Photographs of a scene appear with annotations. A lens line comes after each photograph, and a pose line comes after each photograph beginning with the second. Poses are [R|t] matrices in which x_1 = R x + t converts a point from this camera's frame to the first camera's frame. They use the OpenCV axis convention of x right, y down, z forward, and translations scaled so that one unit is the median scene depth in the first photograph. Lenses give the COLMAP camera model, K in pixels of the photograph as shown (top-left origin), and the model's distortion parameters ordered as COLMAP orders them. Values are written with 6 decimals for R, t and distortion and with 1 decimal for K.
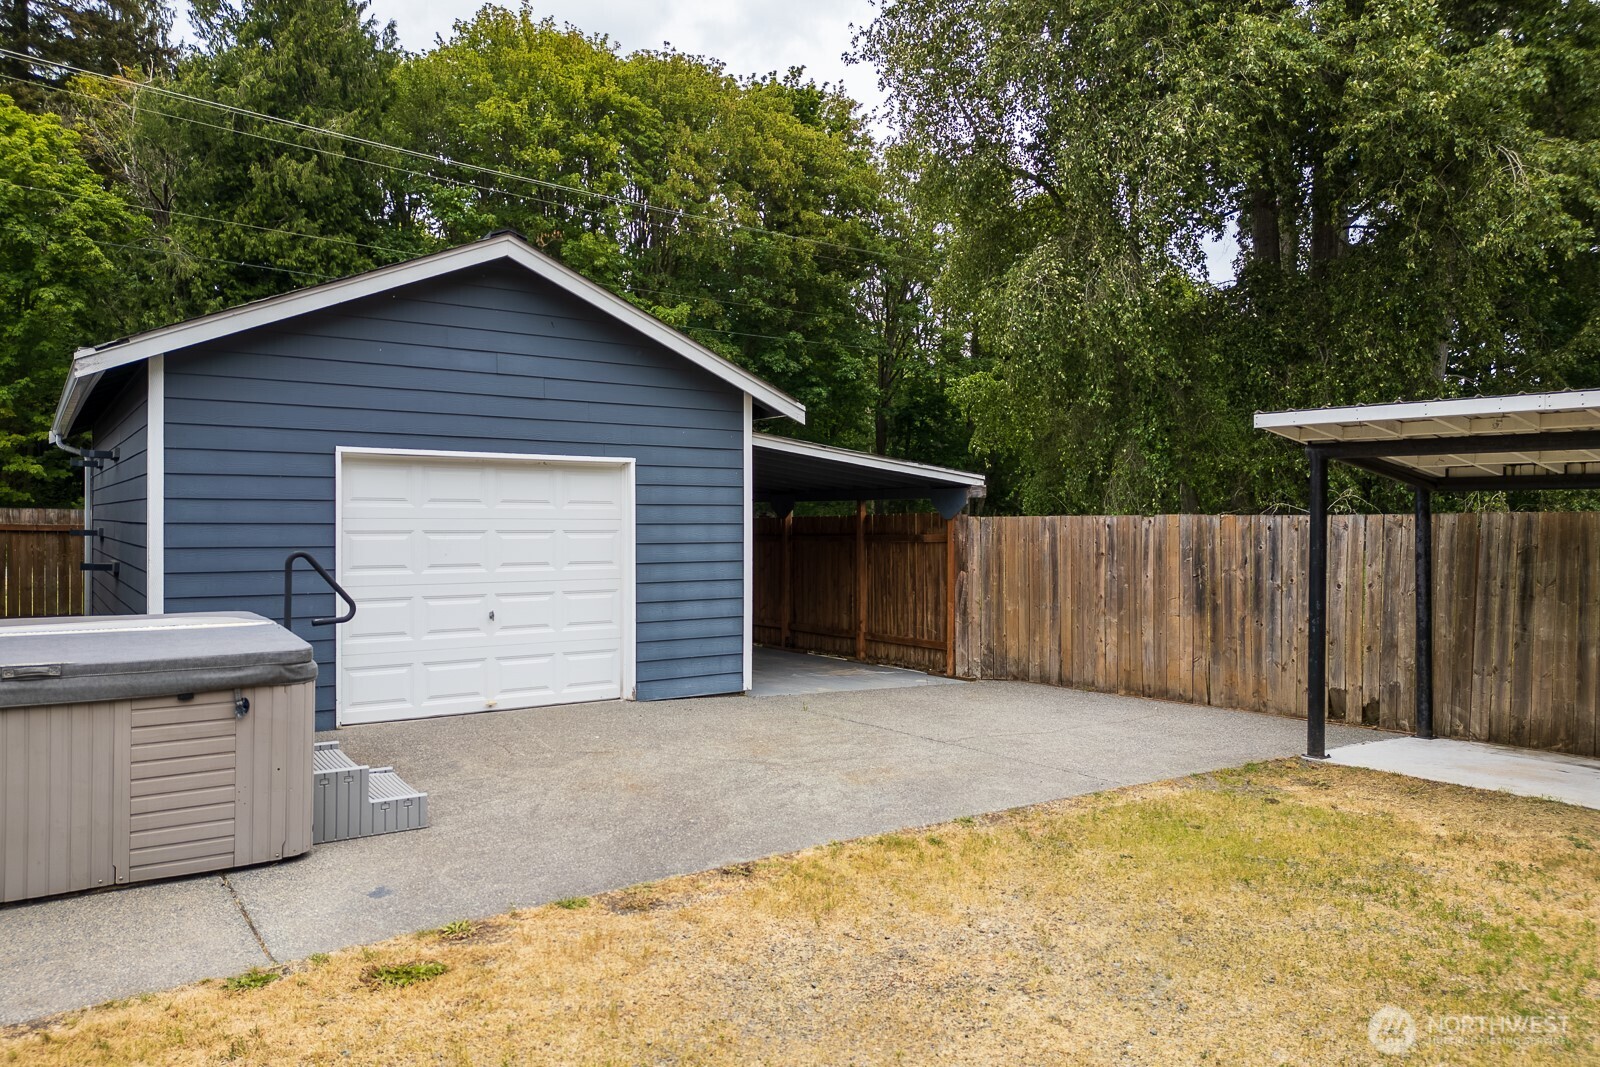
lens RADIAL K [[1138.2, 0, 778.9], [0, 1138.2, 531.3], [0, 0, 1]] dist [0.001385, 0.000279]
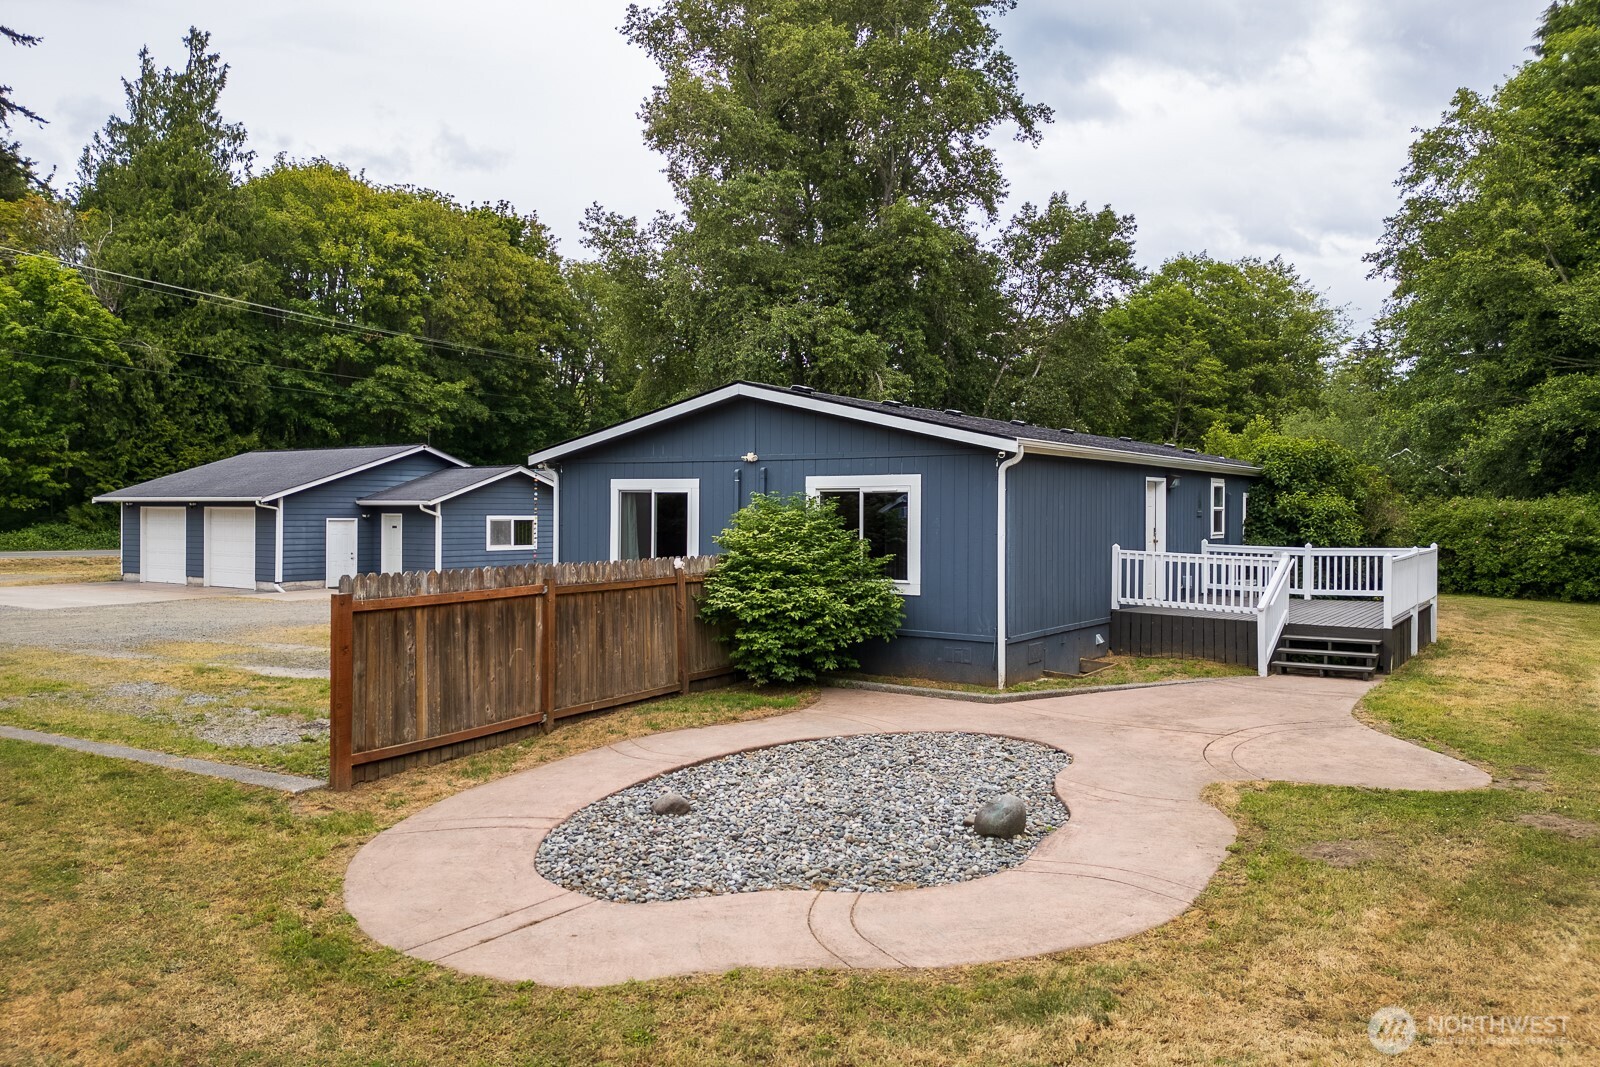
lens RADIAL K [[1139.5, 0, 800.0], [0, 1139.5, 533.5], [0, 0, 1]] dist [0.045145, -0.000878]
pose [[0.933179, -0.017084, 0.359007, -0.204020], [0.013628, 0.999833, 0.012155, -0.001290], [-0.359155, -0.006451, 0.933256, -0.605475]]
